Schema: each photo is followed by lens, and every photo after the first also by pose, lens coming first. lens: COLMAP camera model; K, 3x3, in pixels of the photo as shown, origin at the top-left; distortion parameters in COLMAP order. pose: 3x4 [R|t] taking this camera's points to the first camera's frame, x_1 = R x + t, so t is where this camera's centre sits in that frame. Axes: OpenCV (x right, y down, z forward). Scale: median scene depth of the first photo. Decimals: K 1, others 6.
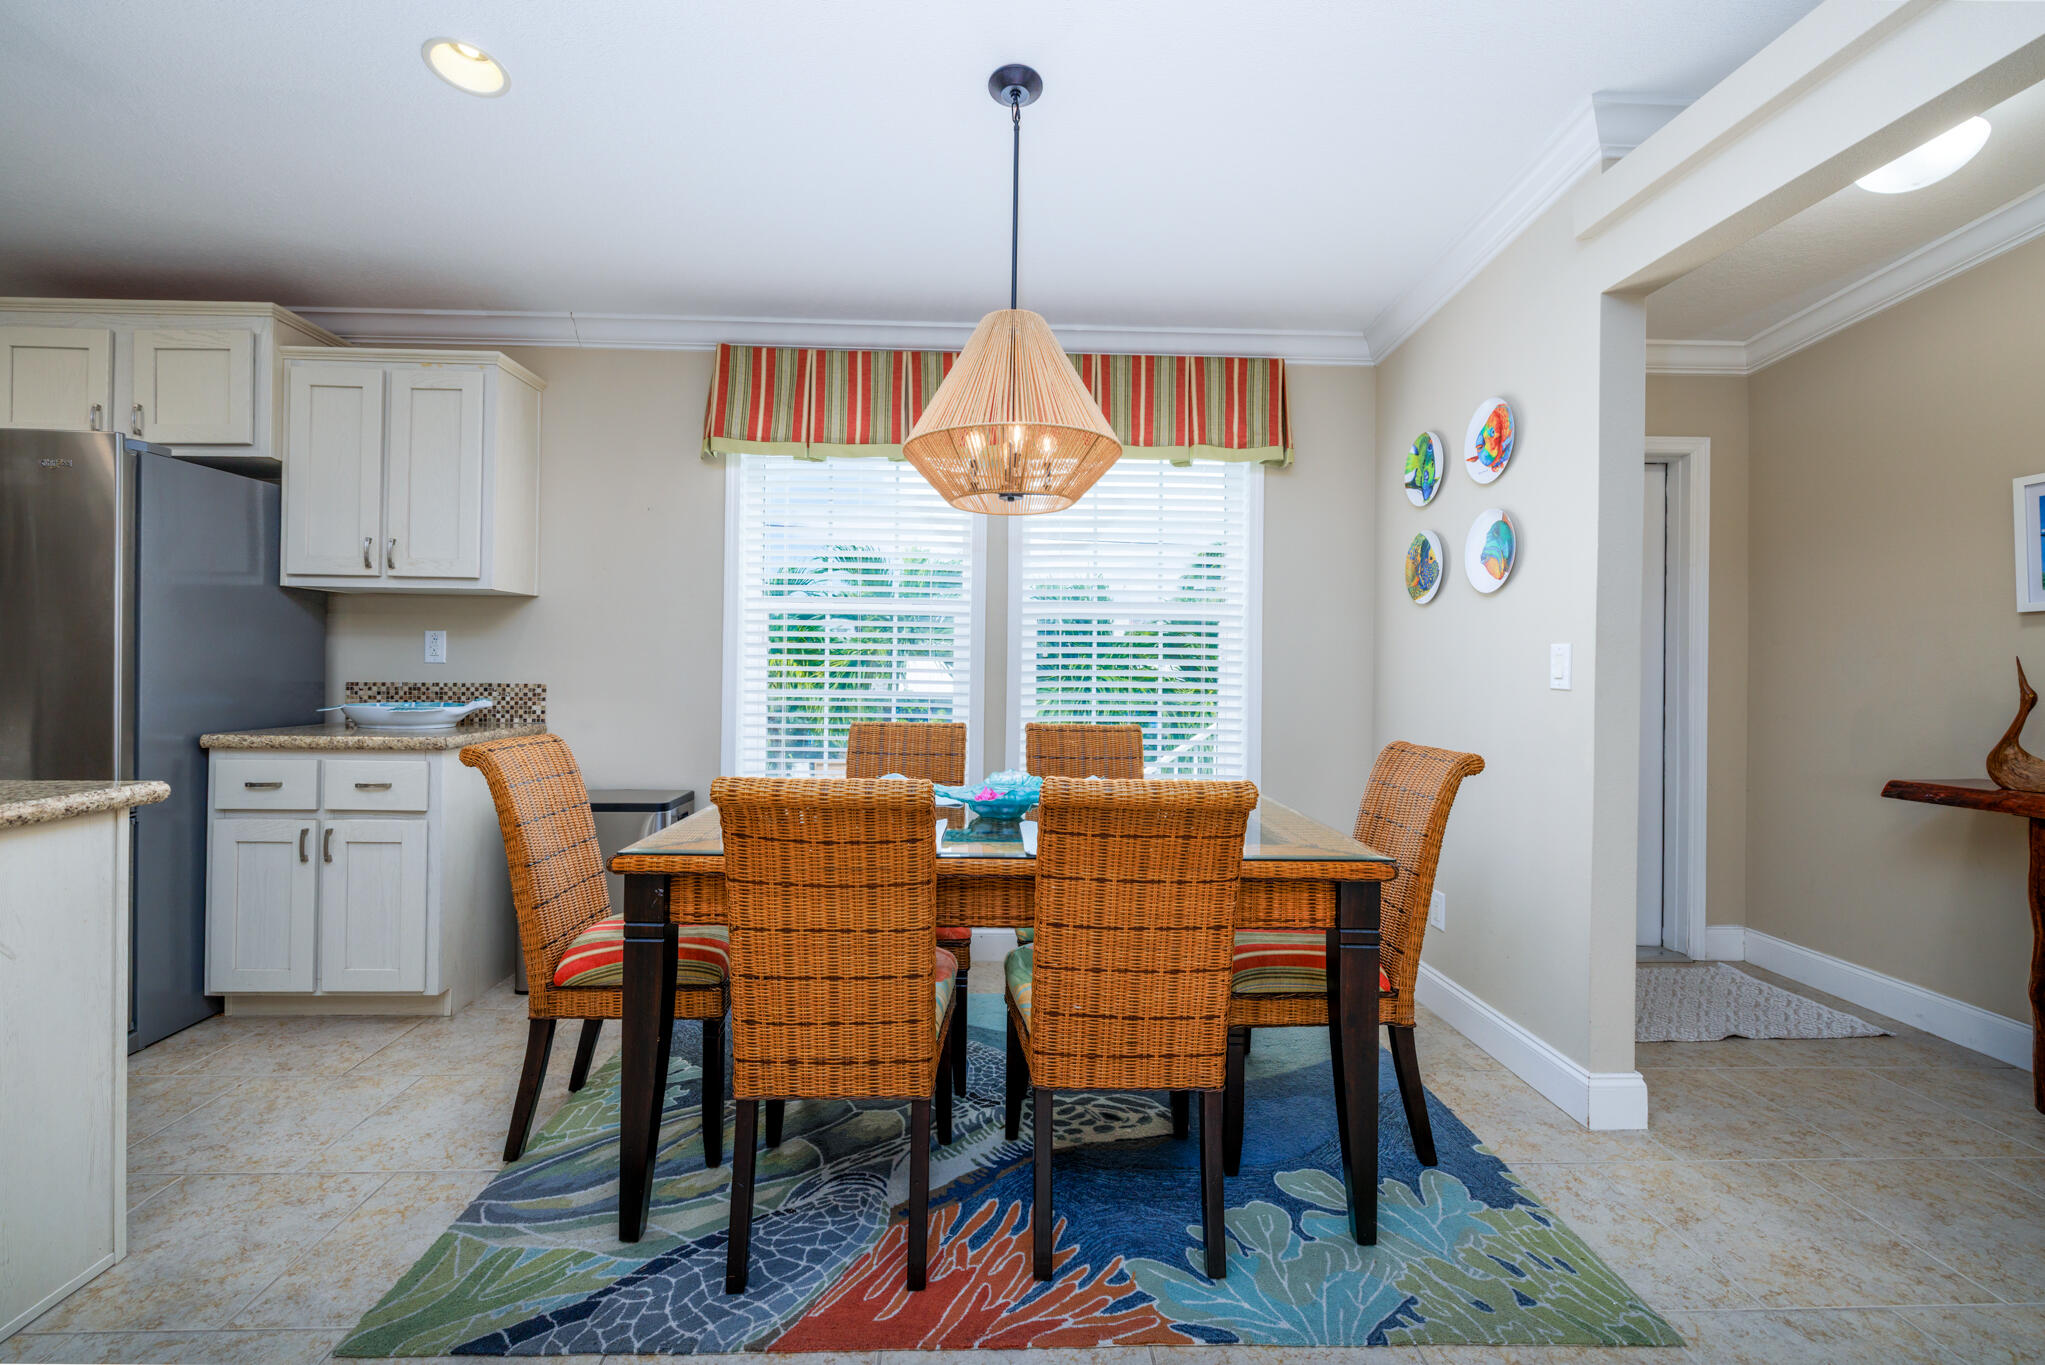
lens RADIAL K [[855.4, 0, 1012.7], [0, 855.4, 670.6], [0, 0, 1]] dist [-0.002847, 0.000609]
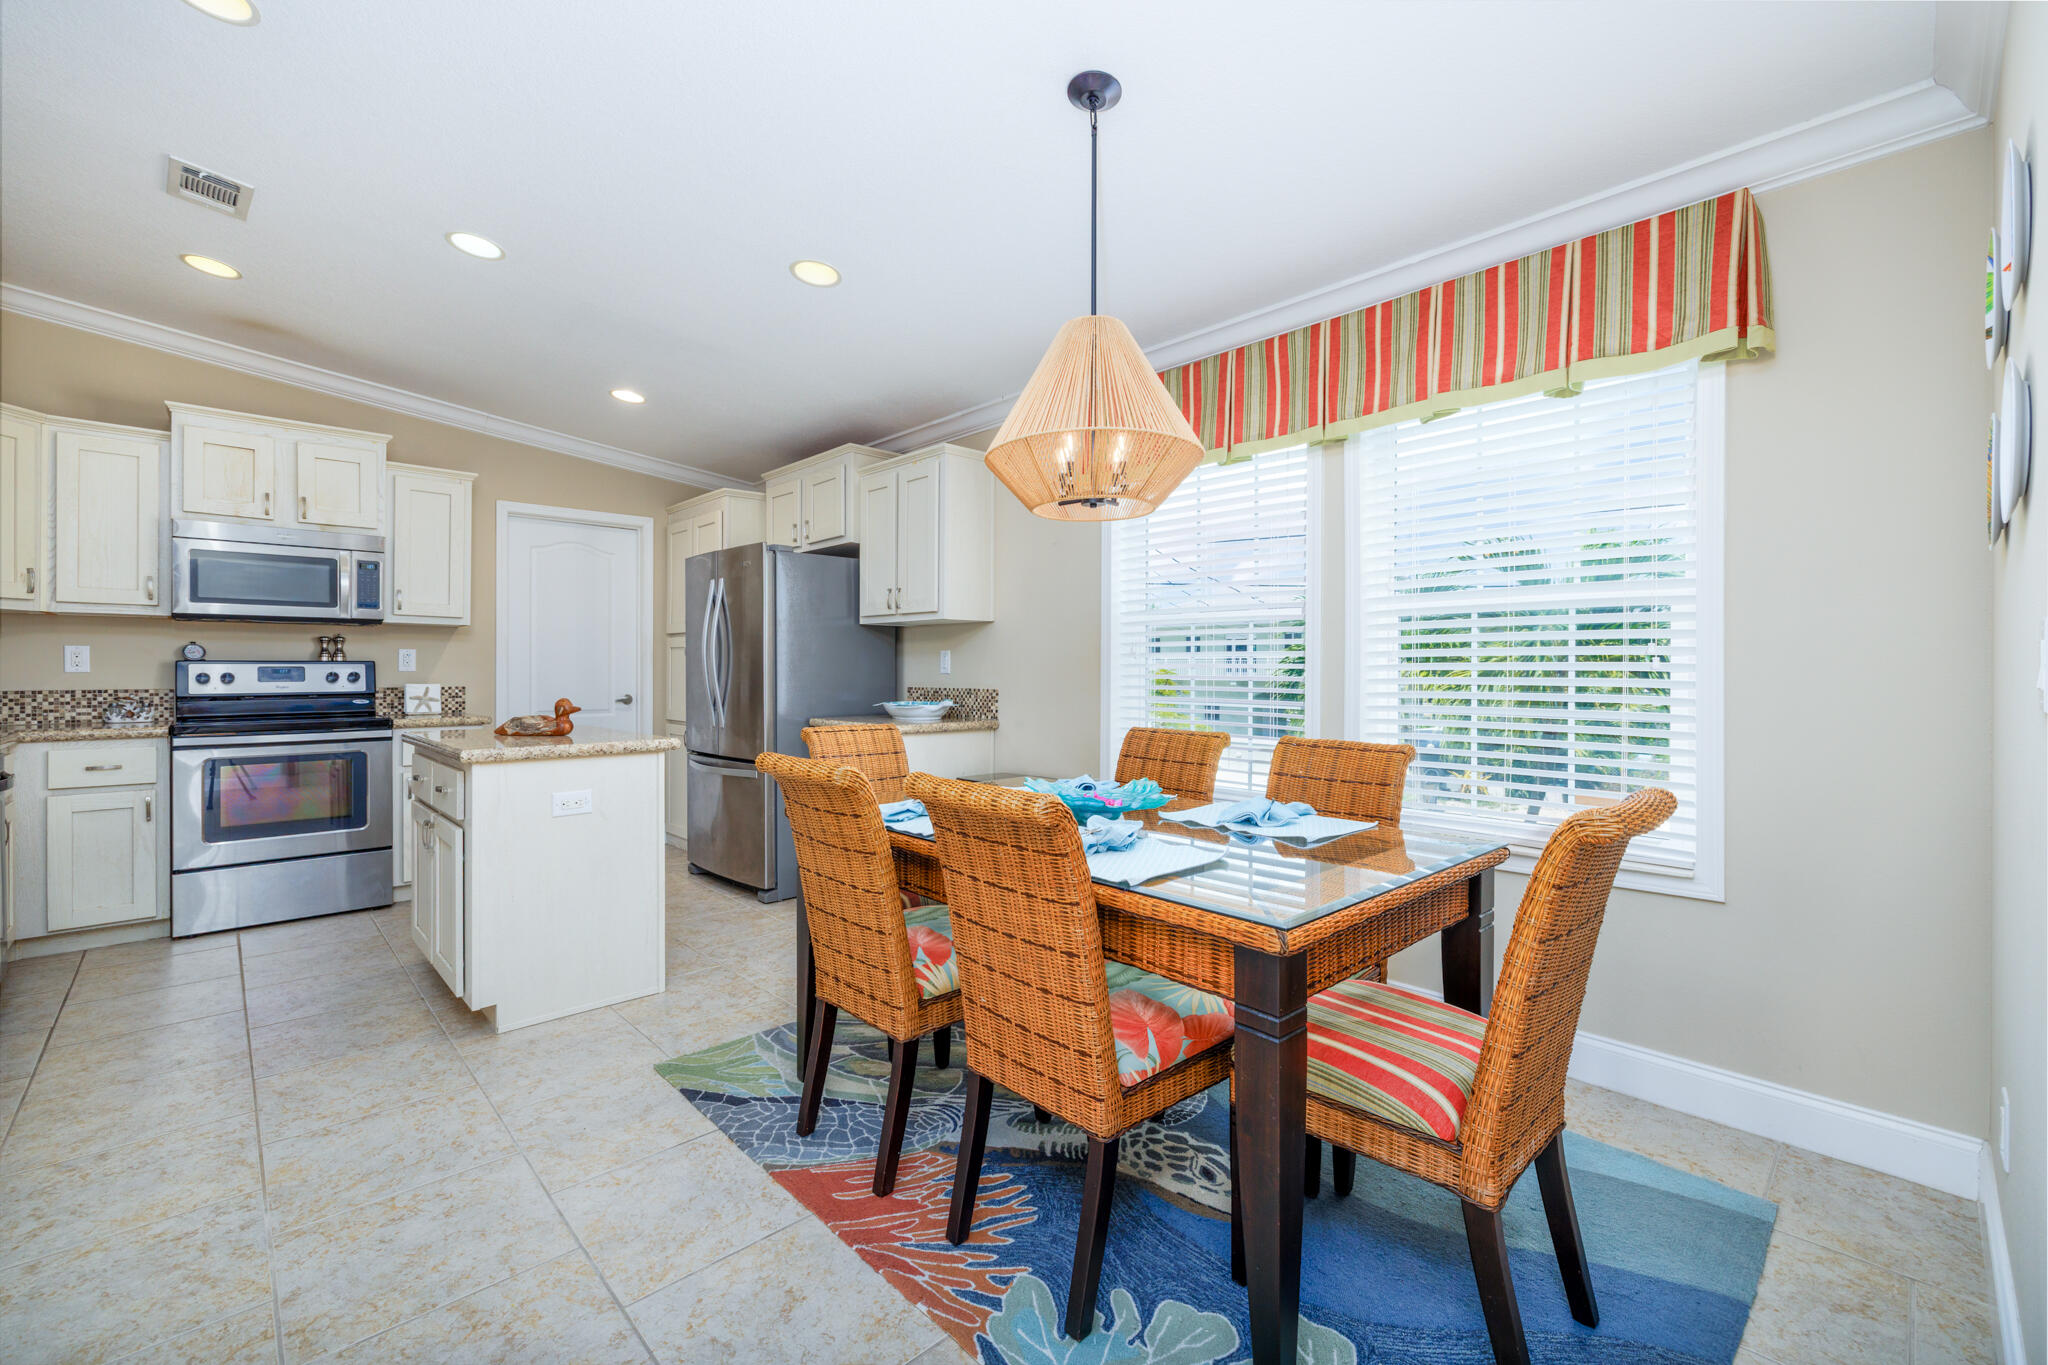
lens RADIAL K [[856.6, 0, 1017.4], [0, 856.6, 680.9], [0, 0, 1]] dist [-0.002847, 0.000609]
pose [[0.658145, -0.000096, -0.752891, 0.503488], [-0.000835, 0.999999, -0.000857, 0.004459], [0.752891, 0.001193, 0.658144, 0.197711]]
